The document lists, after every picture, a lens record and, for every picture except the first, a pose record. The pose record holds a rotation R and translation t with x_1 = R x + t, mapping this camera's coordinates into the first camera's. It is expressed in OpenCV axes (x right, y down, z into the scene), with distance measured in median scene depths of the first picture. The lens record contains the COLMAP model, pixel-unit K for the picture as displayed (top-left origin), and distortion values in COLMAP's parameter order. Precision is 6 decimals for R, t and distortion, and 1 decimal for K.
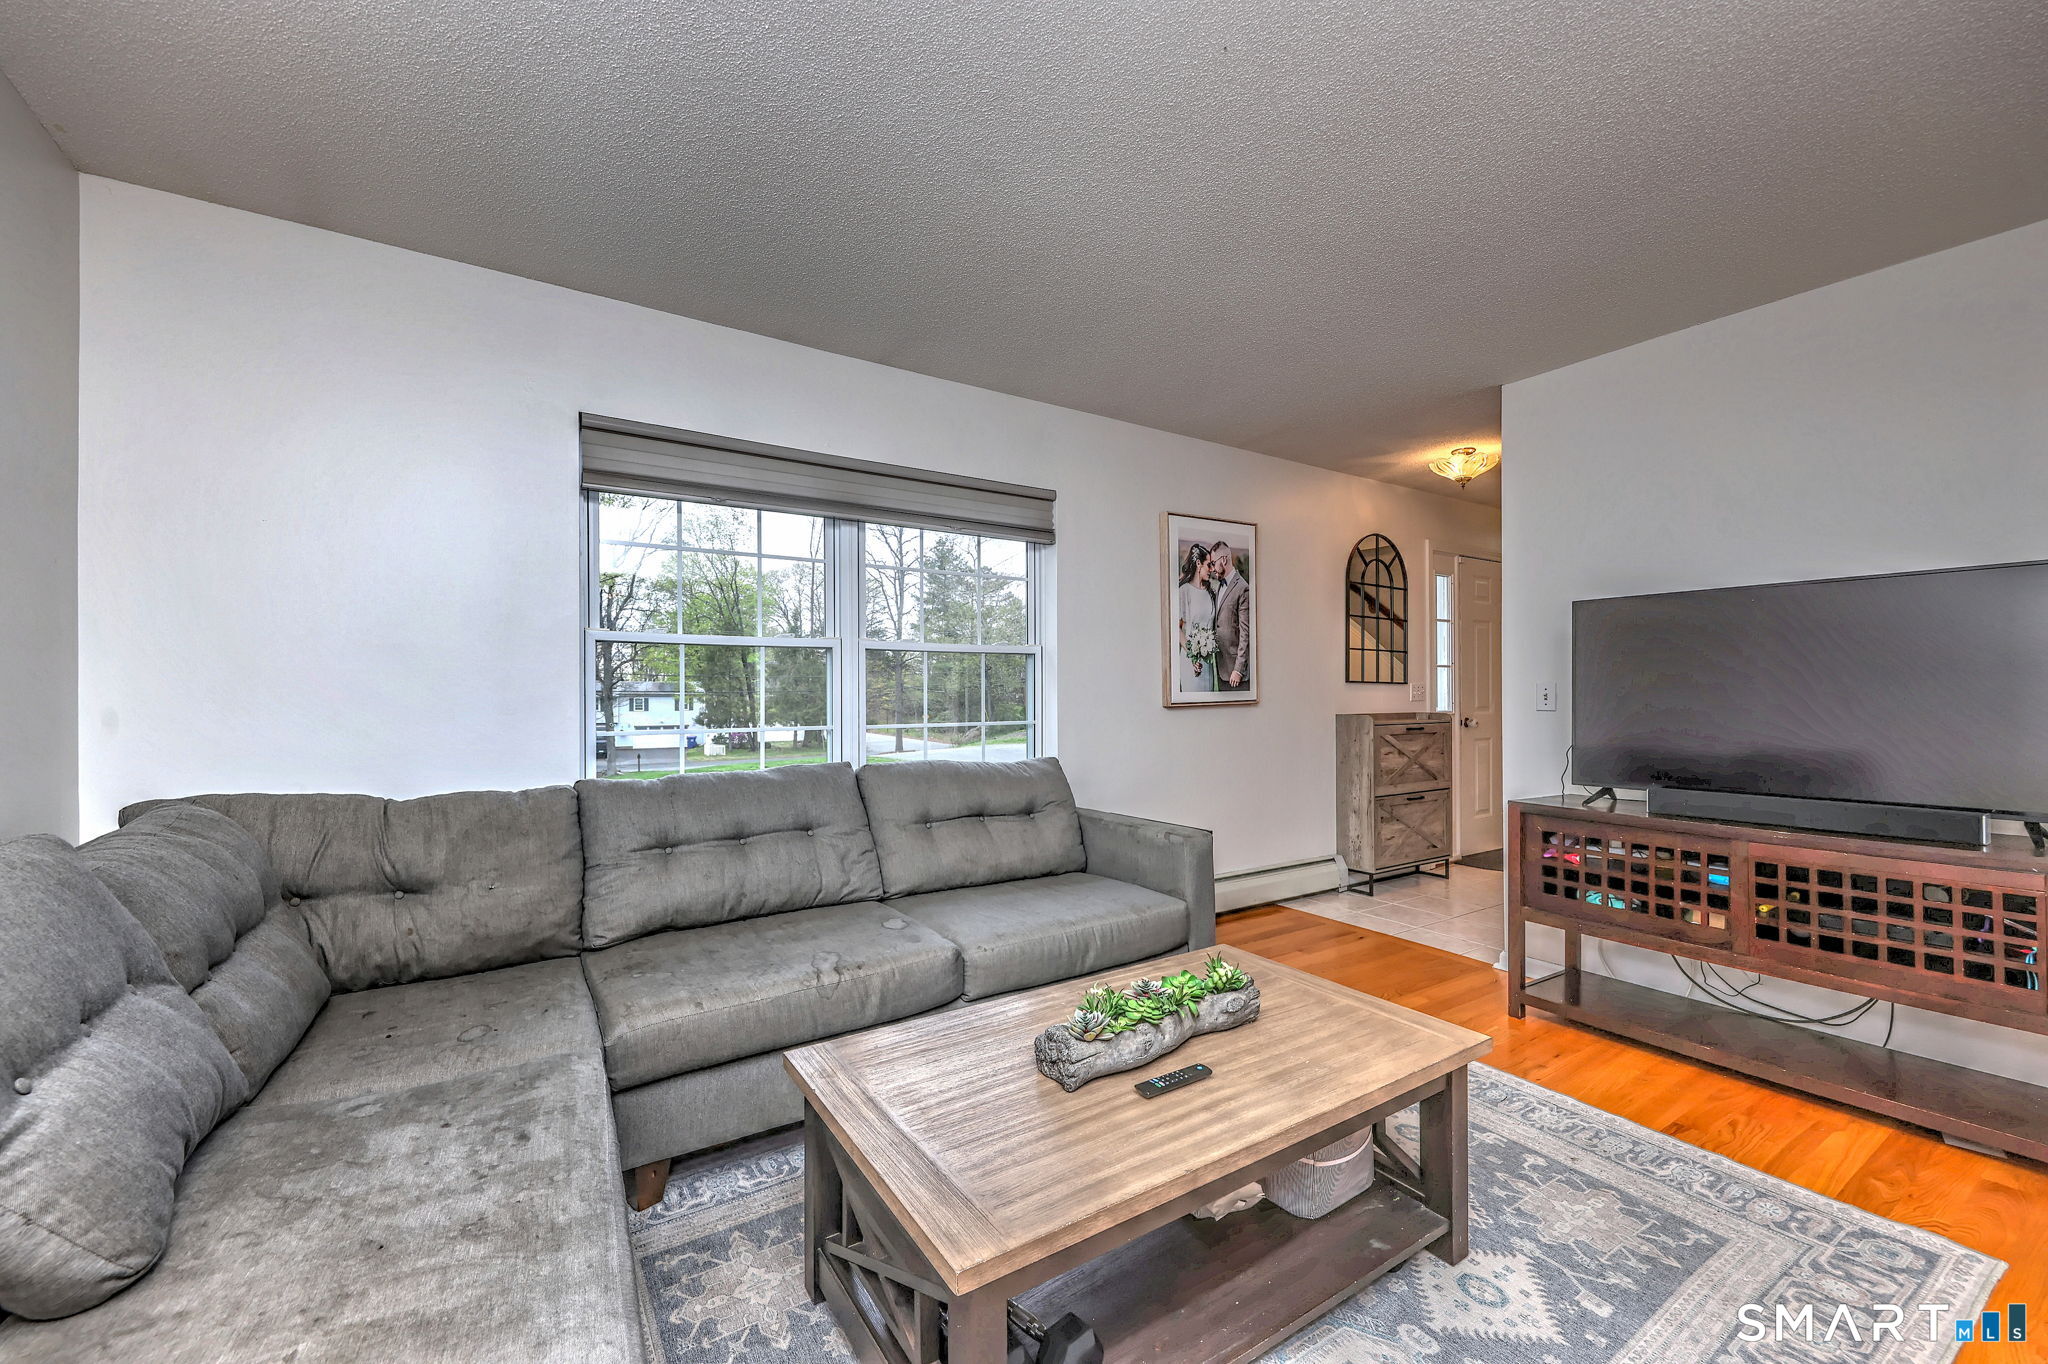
lens RADIAL K [[820.6, 0, 994.4], [0, 820.6, 706.7], [0, 0, 1]] dist [0.013579, -0.003589]
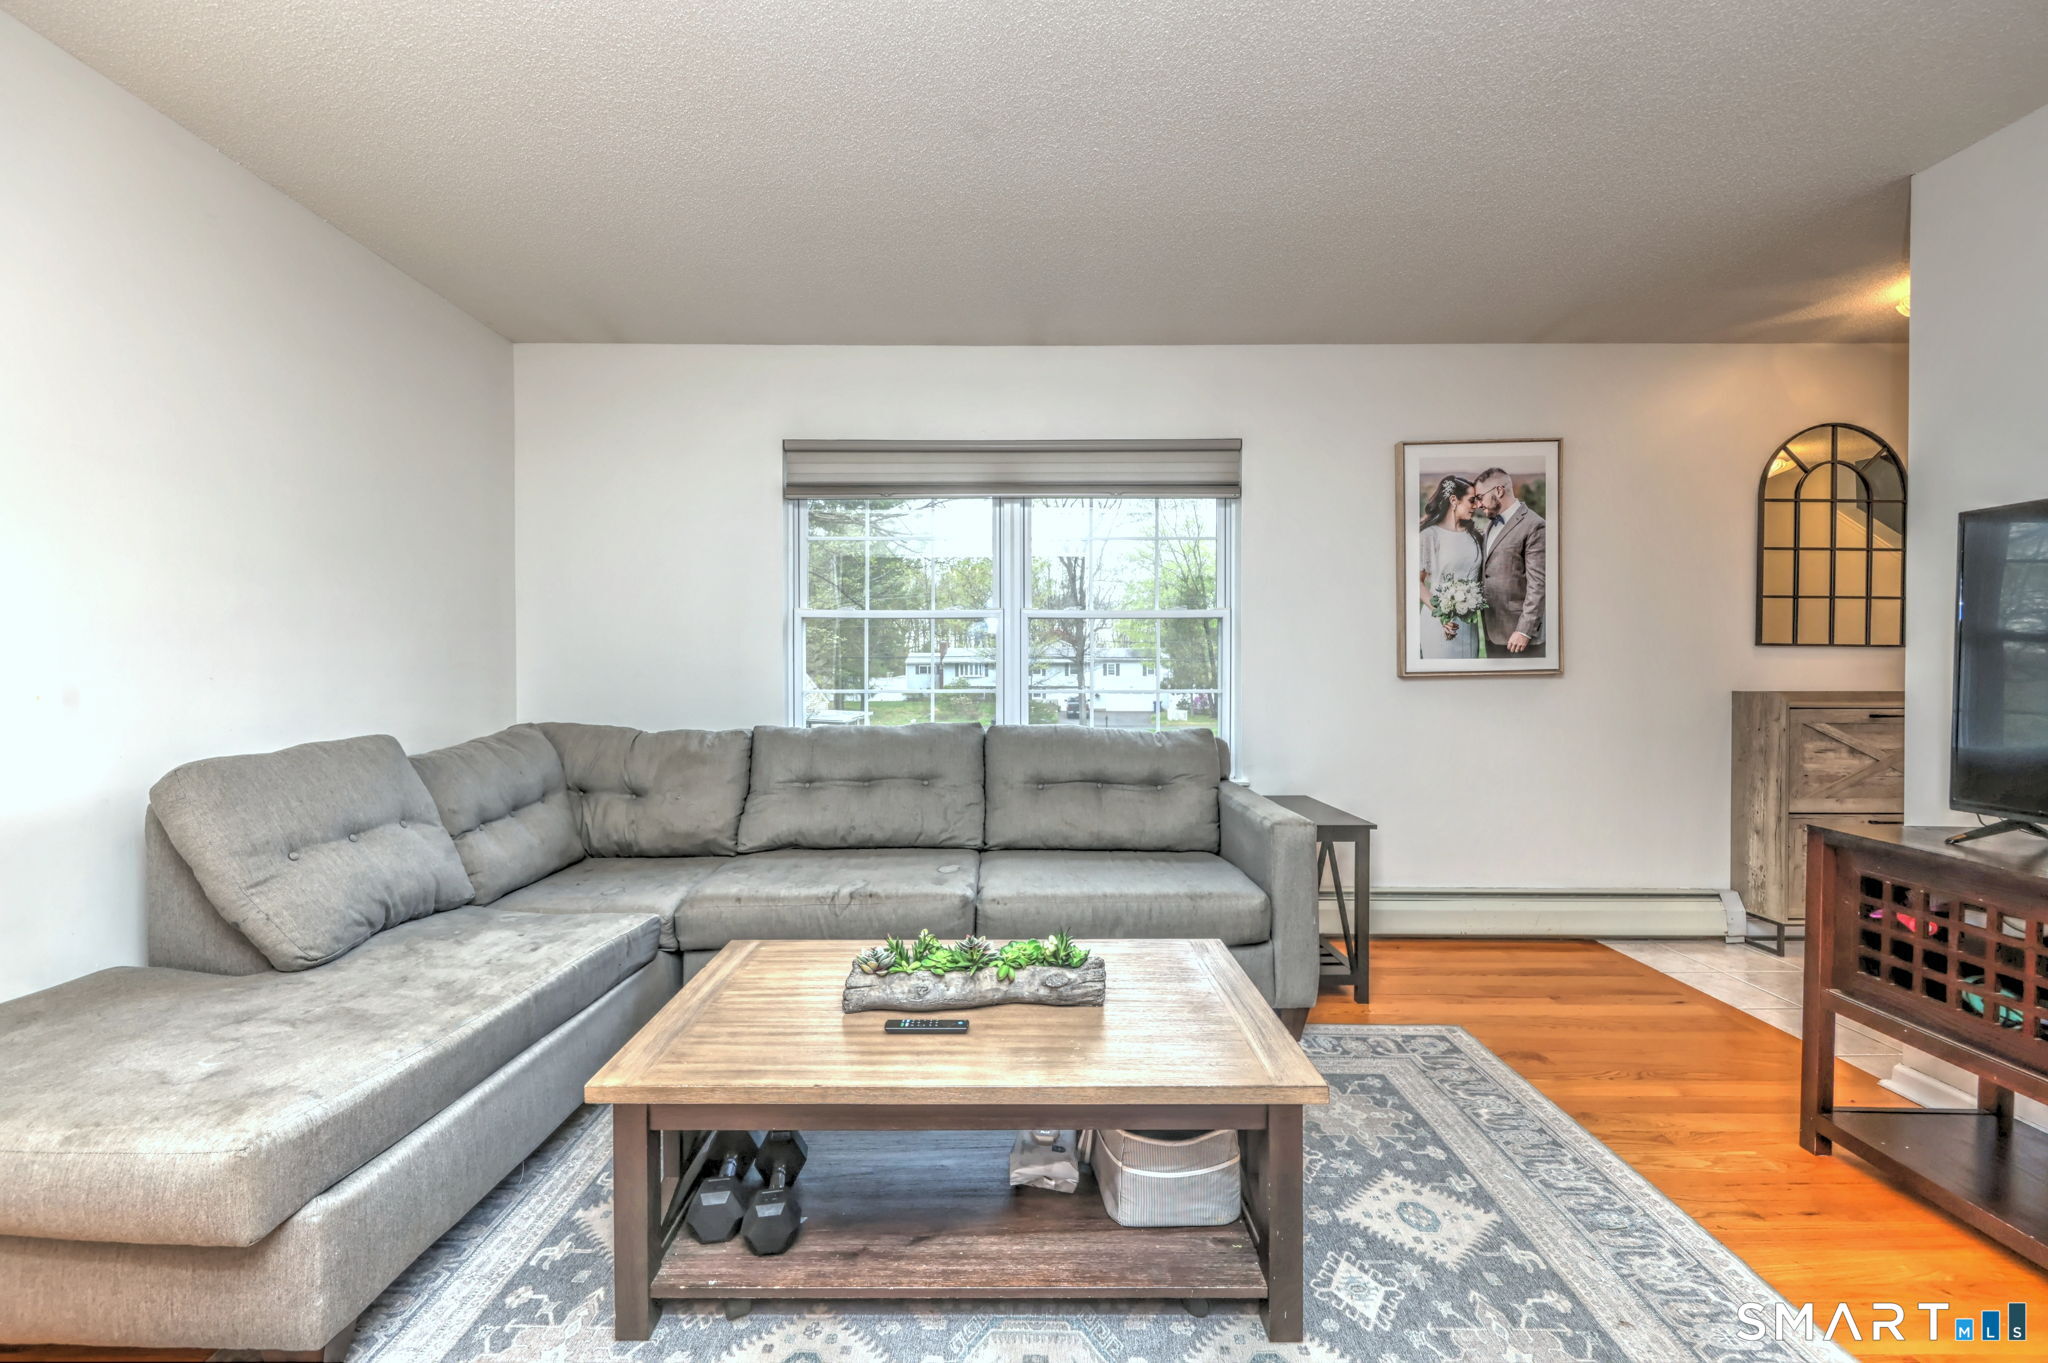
lens RADIAL K [[820.6, 0, 954.8], [0, 820.6, 688.0], [0, 0, 1]] dist [0.013579, -0.003589]
pose [[0.836271, 0.020204, -0.547944, 0.309716], [-0.010924, 0.999736, 0.020190, -0.000410], [0.548207, -0.010899, 0.836271, 0.054467]]
